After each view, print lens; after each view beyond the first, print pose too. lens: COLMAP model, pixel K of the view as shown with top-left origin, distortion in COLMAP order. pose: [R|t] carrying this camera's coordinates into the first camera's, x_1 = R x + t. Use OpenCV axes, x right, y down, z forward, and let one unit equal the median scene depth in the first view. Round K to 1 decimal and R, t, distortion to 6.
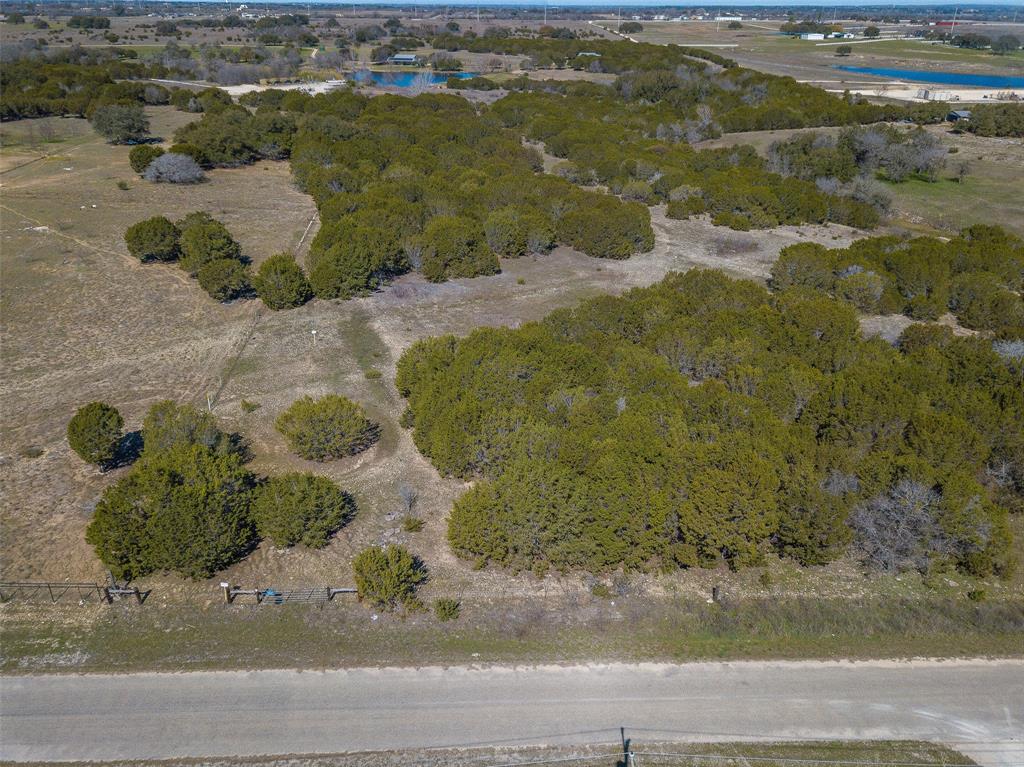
lens RADIAL K [[780.0, 0, 512.0], [0, 780.0, 383.5], [0, 0, 1]] dist [0.005776, -0.002985]
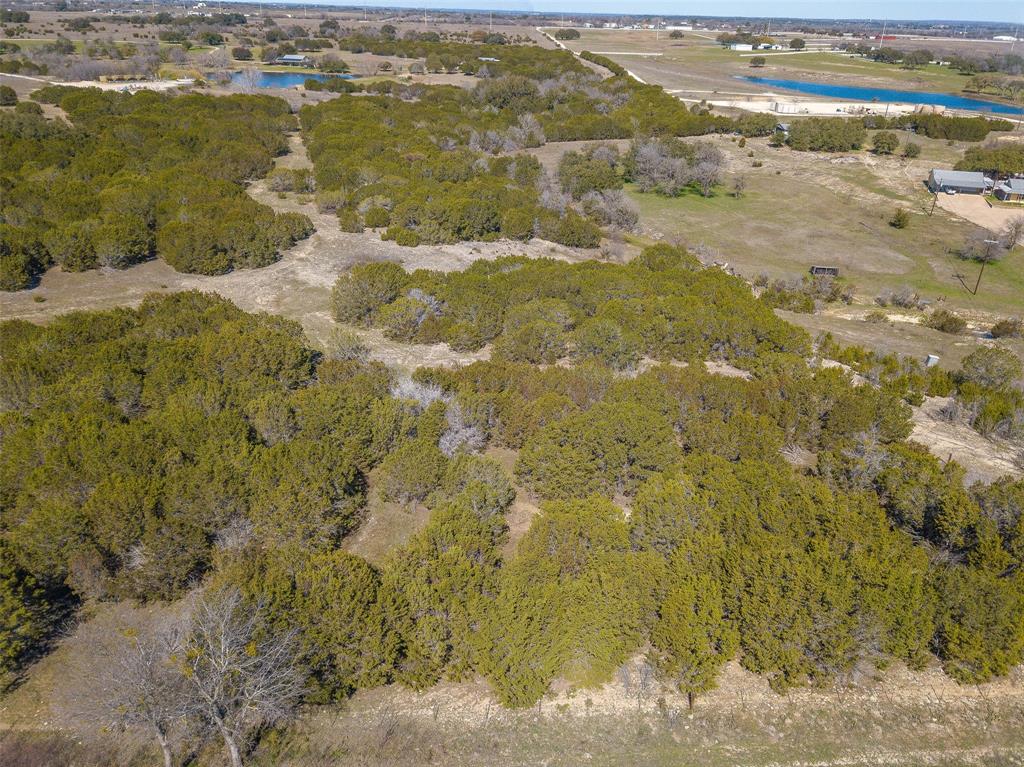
lens RADIAL K [[780.0, 0, 512.0], [0, 780.0, 383.5], [0, 0, 1]] dist [0.005776, -0.002985]
pose [[0.999732, 0.015013, 0.017628, 0.150833], [-0.014903, 0.999869, -0.006312, -0.009937], [-0.017721, 0.006048, 0.999825, 0.024832]]
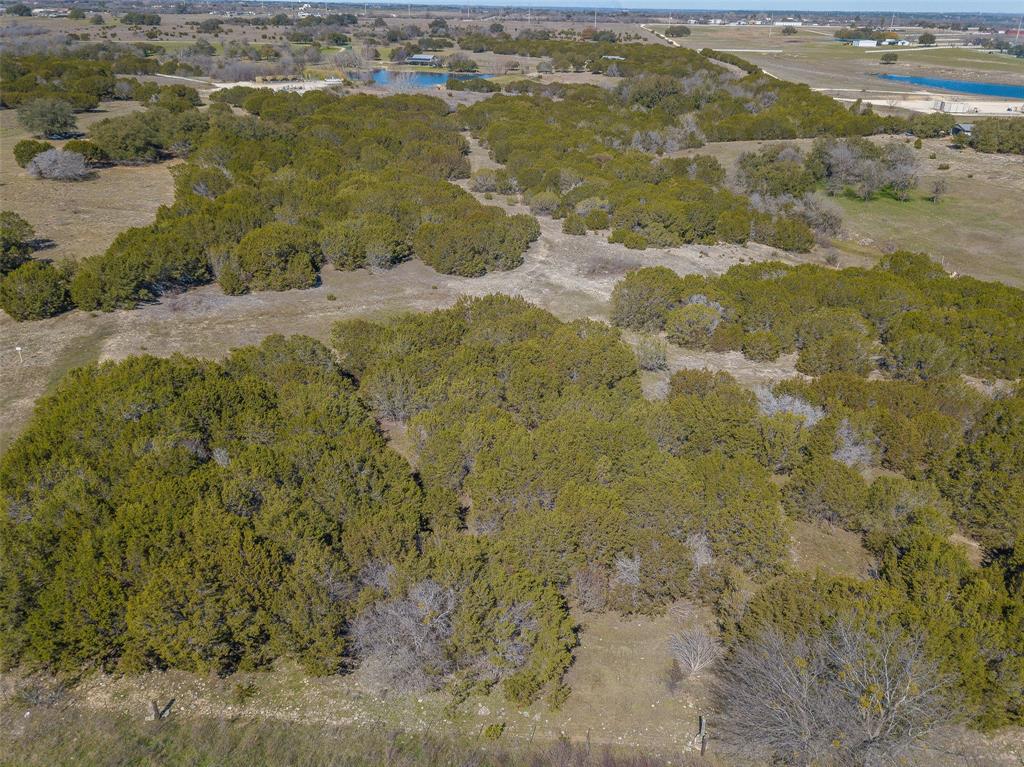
lens RADIAL K [[780.0, 0, 512.0], [0, 780.0, 383.5], [0, 0, 1]] dist [0.005776, -0.002985]
pose [[0.996106, 0.047359, -0.074367, 0.083349], [-0.047557, 0.998868, -0.000887, -0.010729], [0.074241, 0.004420, 0.997231, 0.026210]]
